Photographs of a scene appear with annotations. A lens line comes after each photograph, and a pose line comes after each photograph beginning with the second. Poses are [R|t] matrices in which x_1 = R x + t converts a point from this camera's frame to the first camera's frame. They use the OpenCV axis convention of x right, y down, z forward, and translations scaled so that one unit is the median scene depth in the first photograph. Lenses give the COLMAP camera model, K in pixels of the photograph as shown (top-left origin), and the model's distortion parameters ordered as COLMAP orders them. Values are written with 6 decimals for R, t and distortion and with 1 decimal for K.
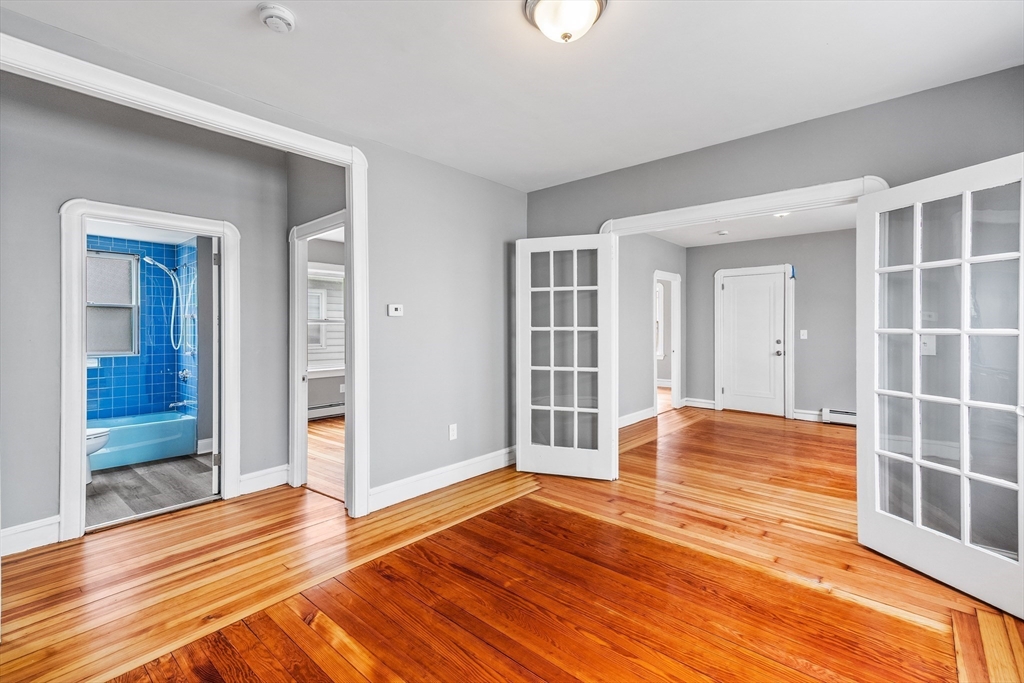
lens RADIAL K [[464.1, 0, 512.4], [0, 464.1, 341.3], [0, 0, 1]] dist [0.017999, 0.004113]
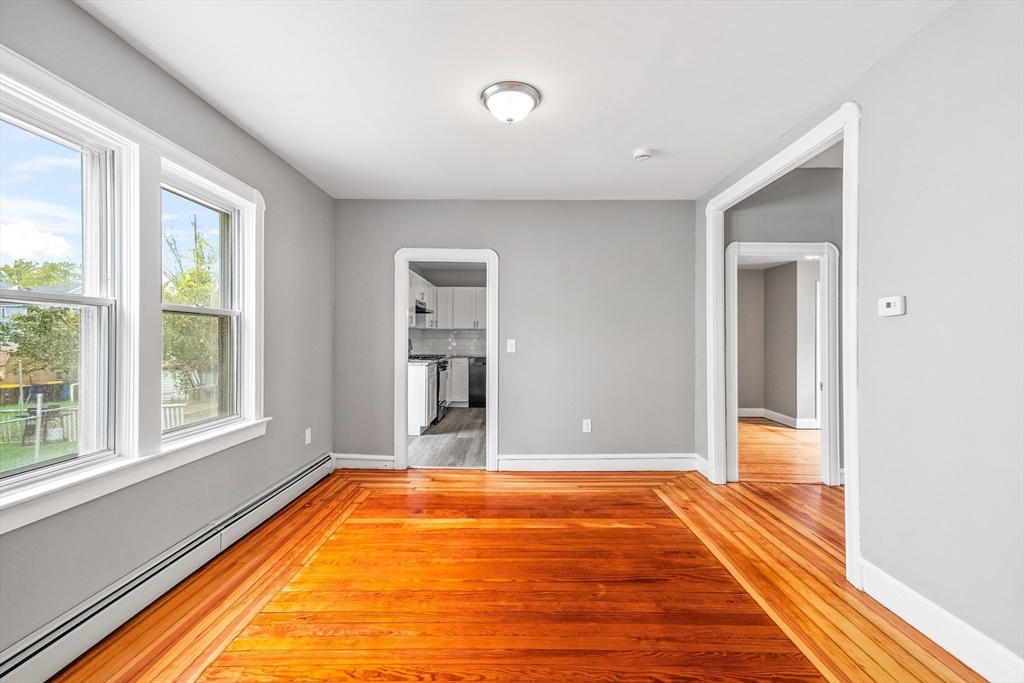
lens RADIAL K [[464.1, 0, 506.0], [0, 464.1, 331.9], [0, 0, 1]] dist [0.017999, 0.004113]
pose [[-0.770806, -0.003748, -0.637059, 0.640287], [-0.016658, 0.999759, 0.014273, -0.037071], [0.636852, 0.021613, -0.770683, 1.309271]]
